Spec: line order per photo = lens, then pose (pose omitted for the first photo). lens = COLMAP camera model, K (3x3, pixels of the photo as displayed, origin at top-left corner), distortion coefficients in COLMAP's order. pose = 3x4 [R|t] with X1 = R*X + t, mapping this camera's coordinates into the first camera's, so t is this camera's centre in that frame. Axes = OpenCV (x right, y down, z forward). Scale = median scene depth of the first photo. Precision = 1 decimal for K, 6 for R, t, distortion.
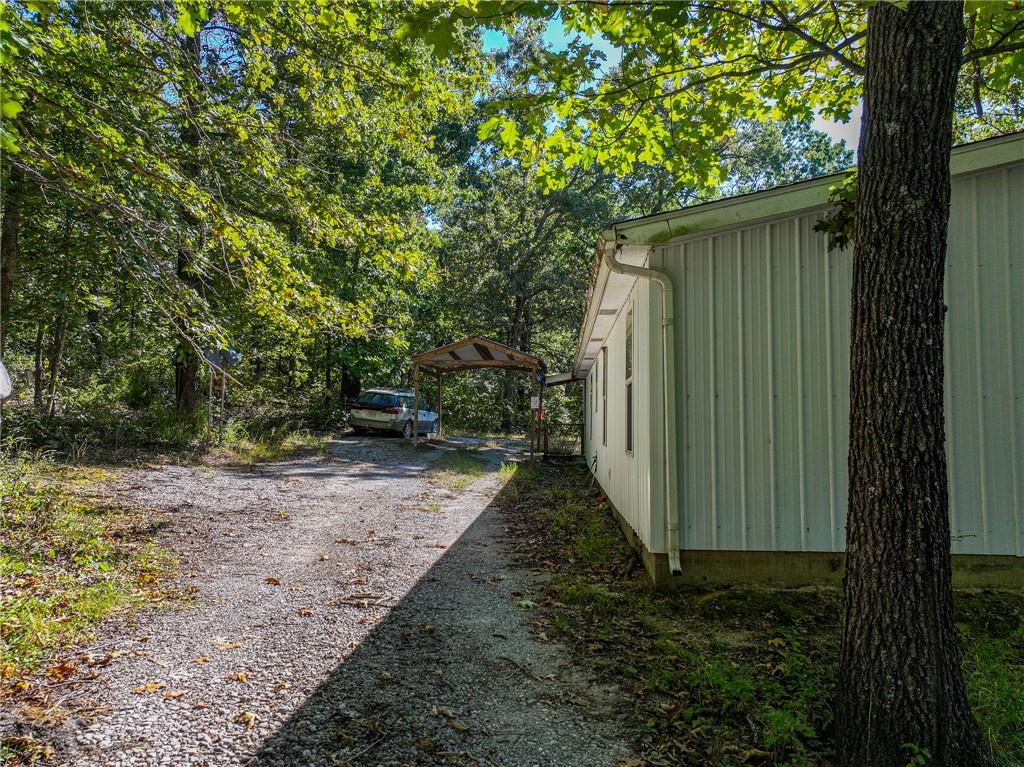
lens RADIAL K [[724.0, 0, 509.8], [0, 724.0, 382.8], [0, 0, 1]] dist [-0.000997, 0.018325]
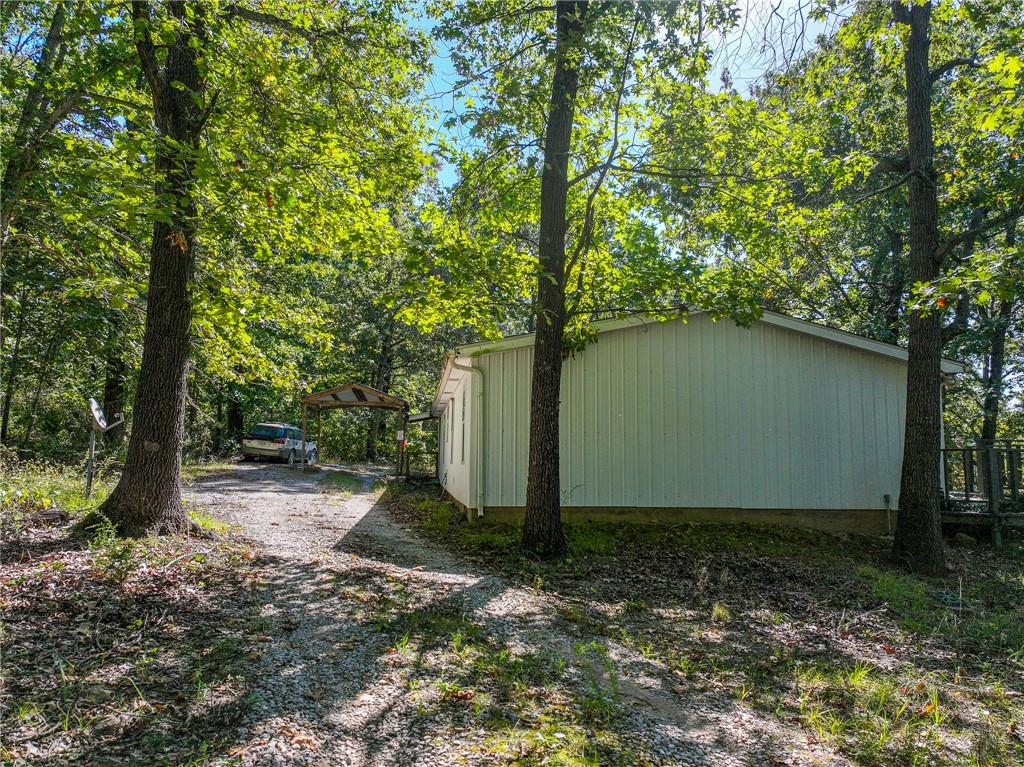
lens RADIAL K [[724.0, 0, 511.1], [0, 724.0, 378.9], [0, 0, 1]] dist [-0.000997, 0.018325]
pose [[0.979879, 0.025617, 0.197940, -0.027367], [-0.015059, 0.998391, -0.054662, -0.004743], [-0.199022, 0.050582, 0.978689, -0.279331]]
